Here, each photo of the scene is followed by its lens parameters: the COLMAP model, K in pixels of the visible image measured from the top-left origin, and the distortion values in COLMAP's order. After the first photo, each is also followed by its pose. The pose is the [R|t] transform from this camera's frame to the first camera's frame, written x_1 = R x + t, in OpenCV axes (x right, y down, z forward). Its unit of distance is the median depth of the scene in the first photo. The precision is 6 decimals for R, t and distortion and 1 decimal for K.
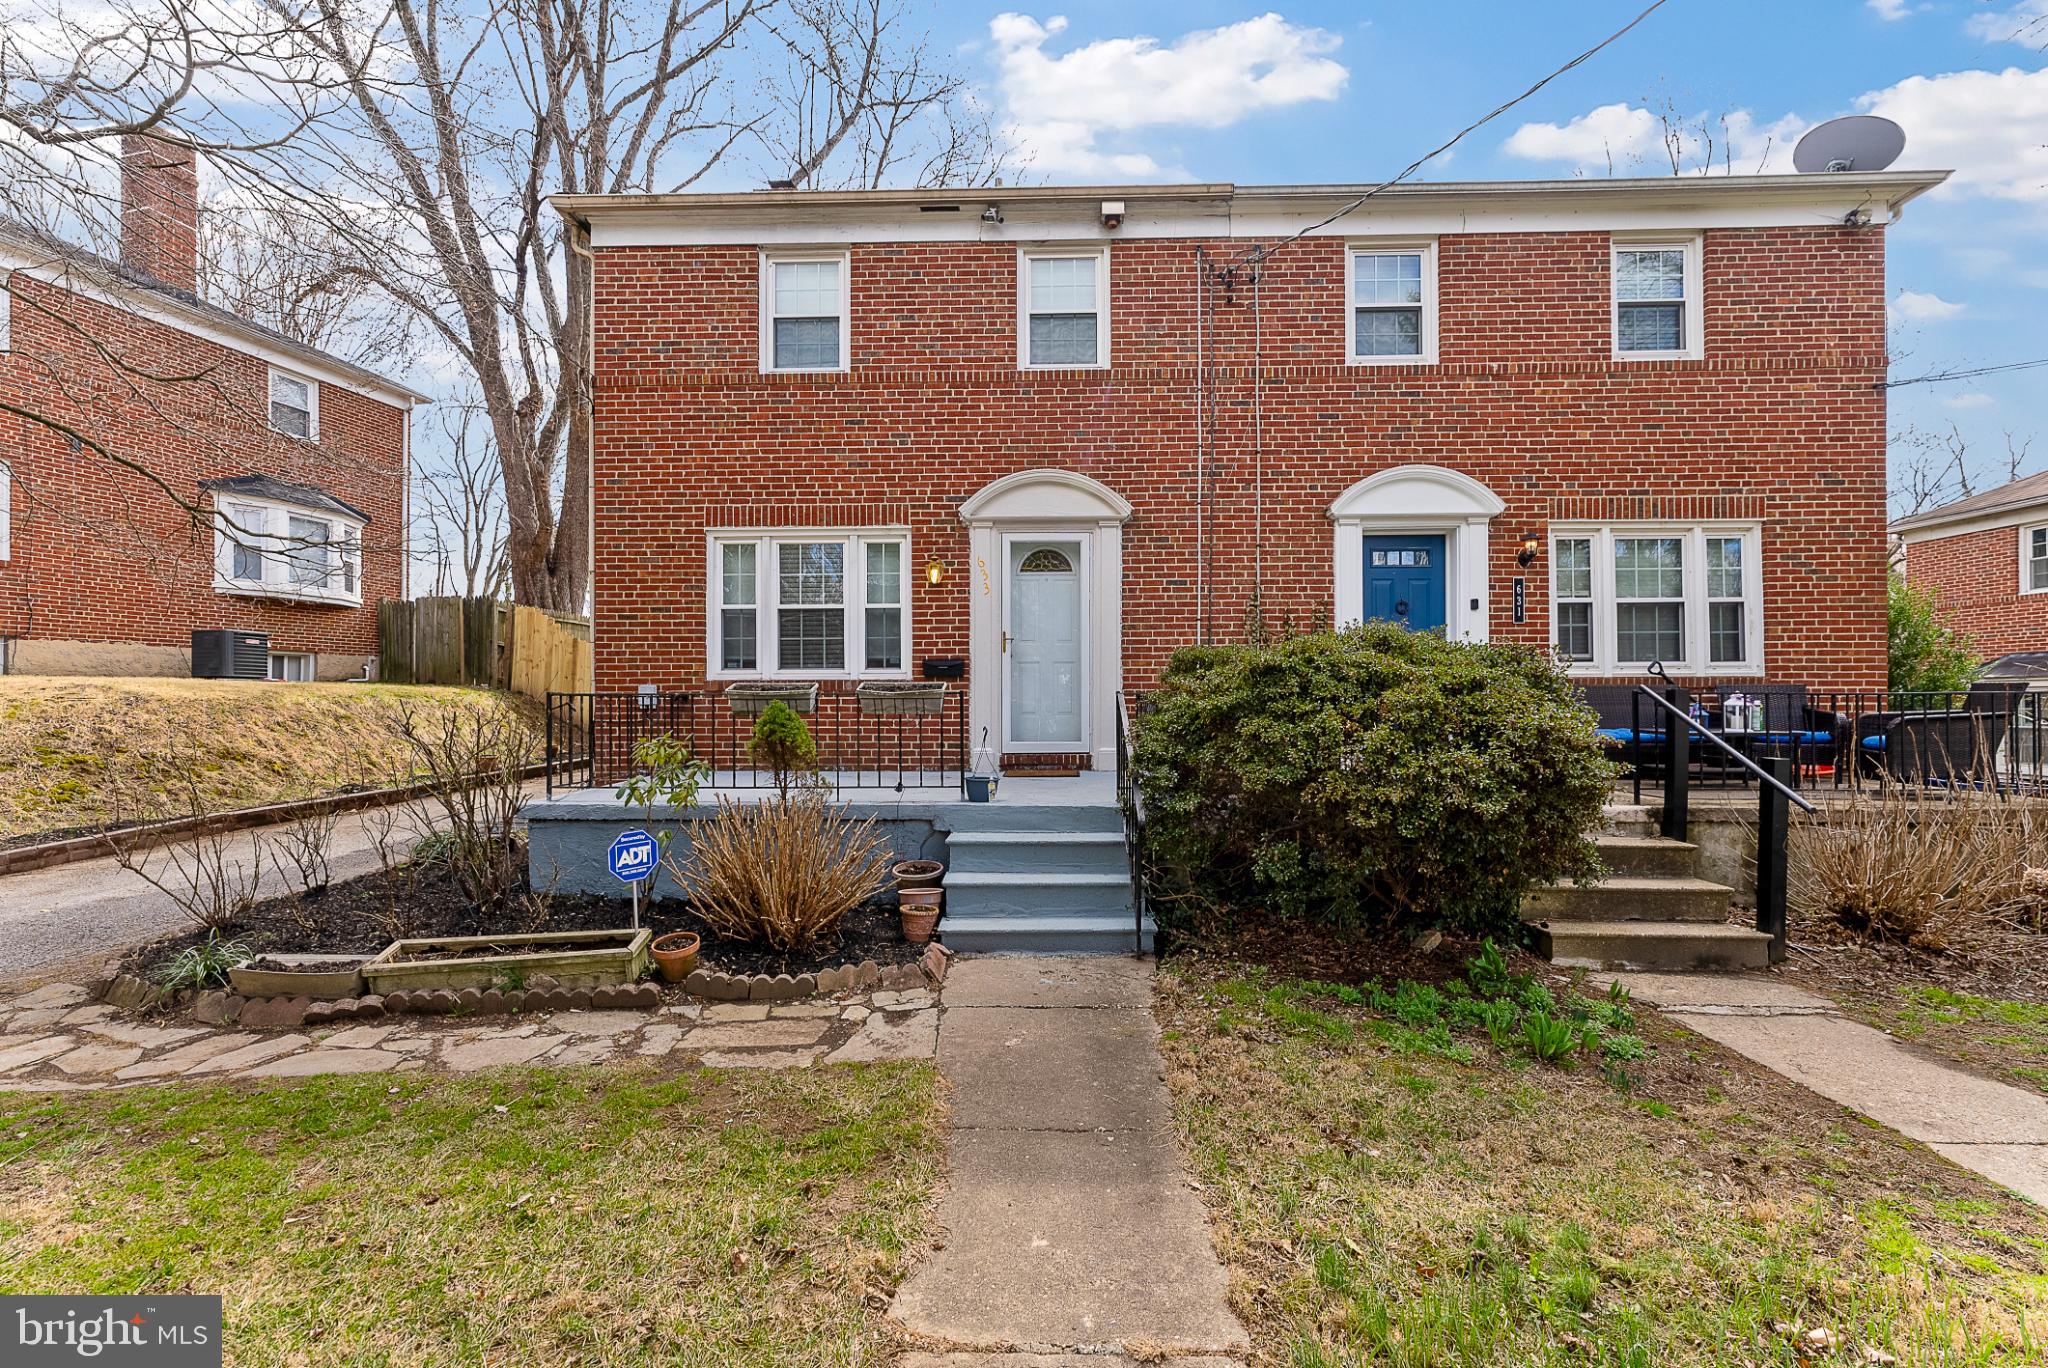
lens RADIAL K [[858.3, 0, 1031.8], [0, 858.3, 679.3], [0, 0, 1]] dist [0.004042, 0.000281]
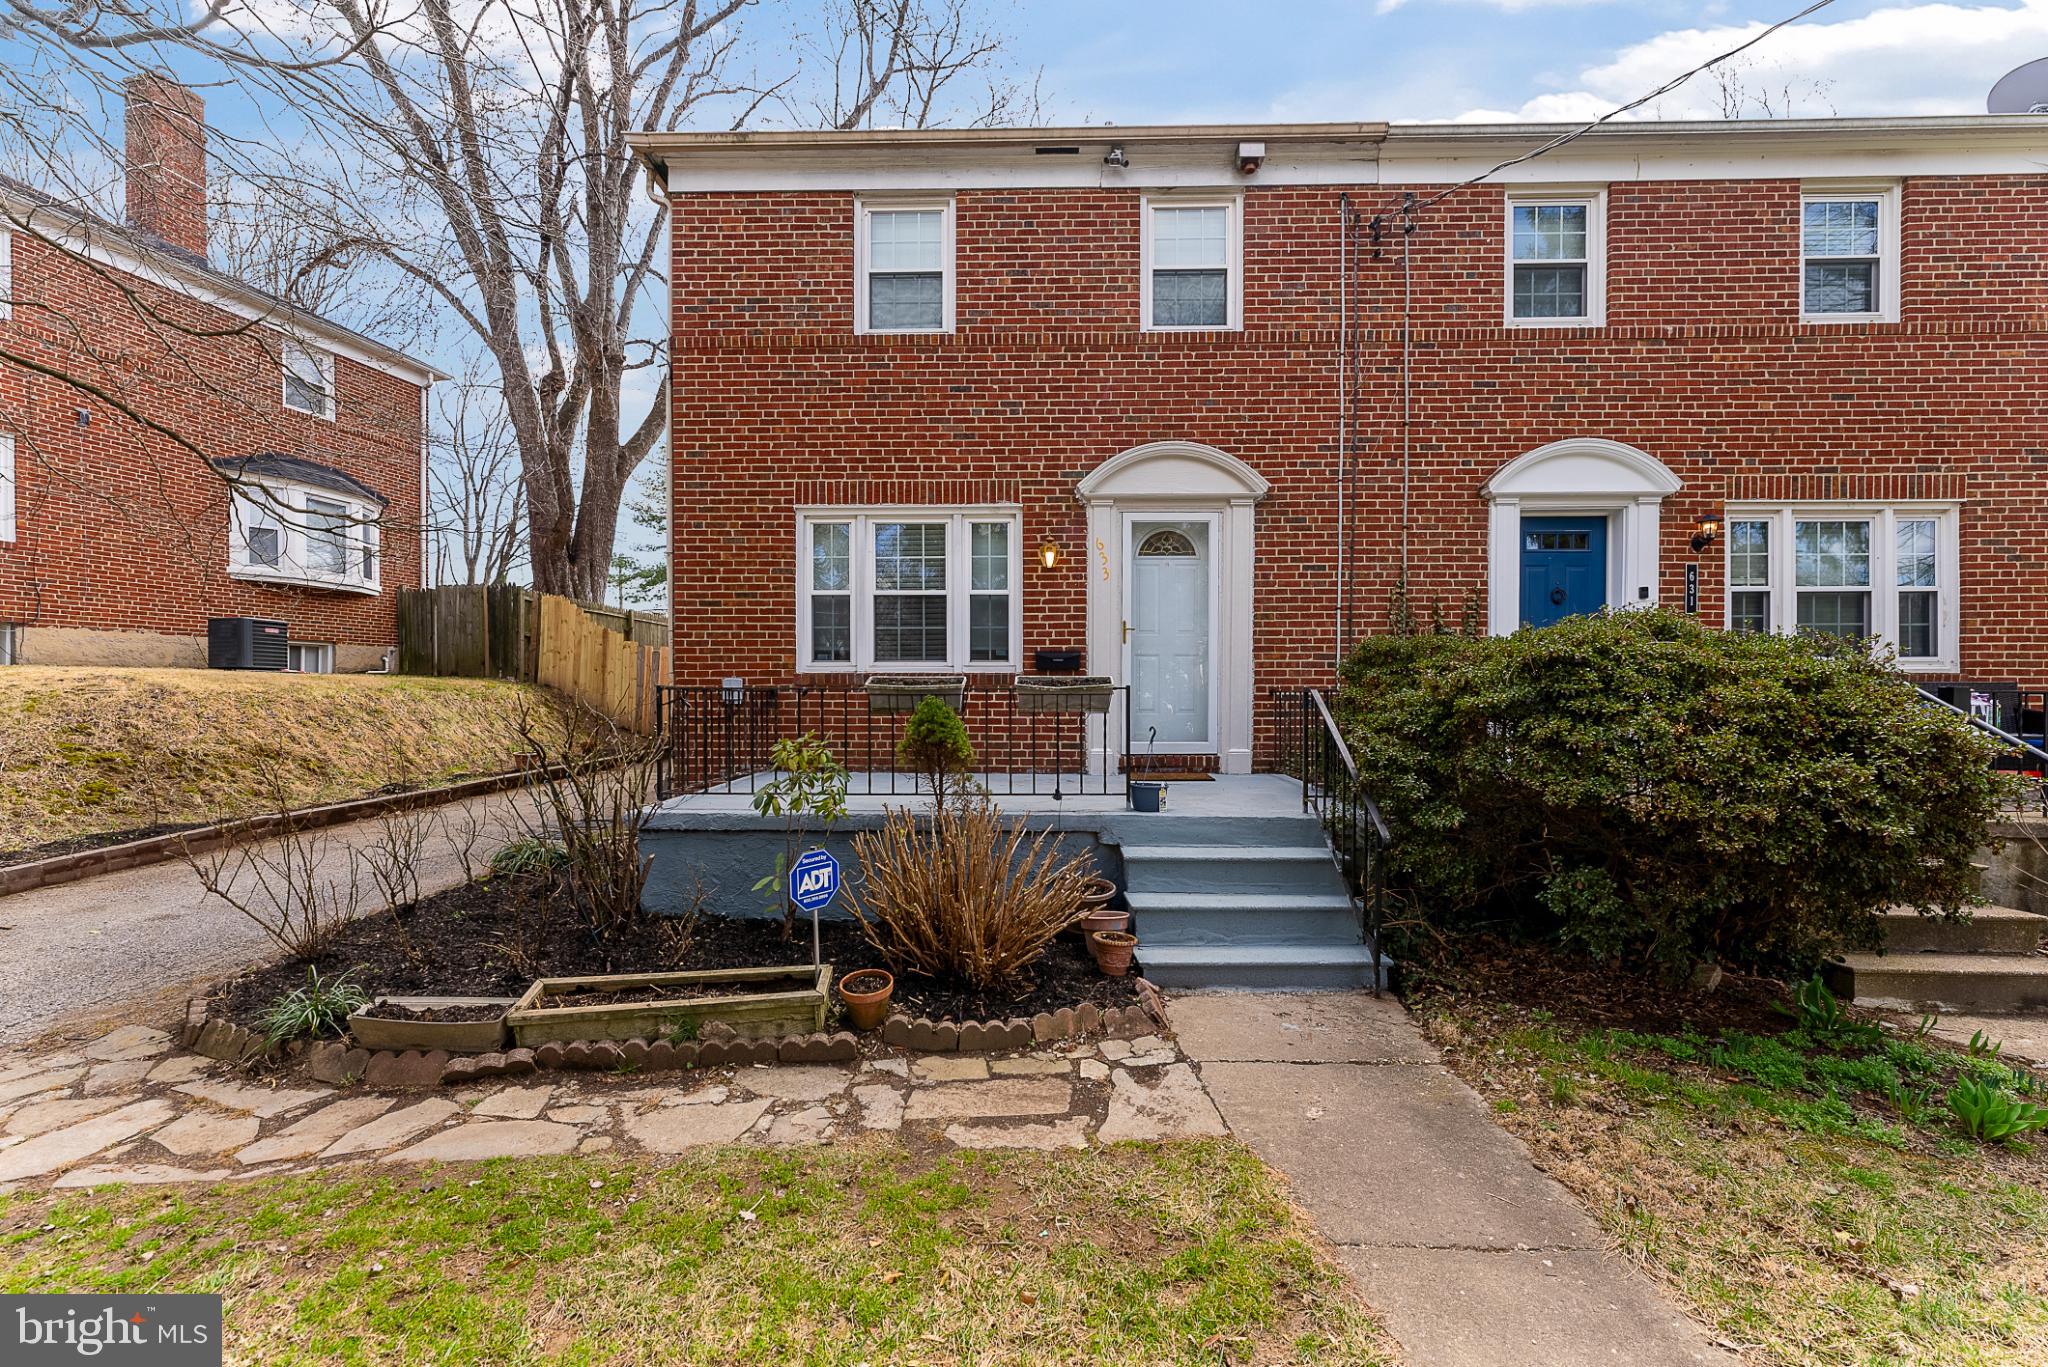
lens RADIAL K [[858.3, 0, 1016.6], [0, 858.3, 689.3], [0, 0, 1]] dist [0.004042, 0.000281]
pose [[0.999987, 0.003578, 0.003521, -0.150560], [-0.003639, 0.999839, 0.017576, 0.001498], [-0.003457, -0.017589, 0.999839, 0.088845]]
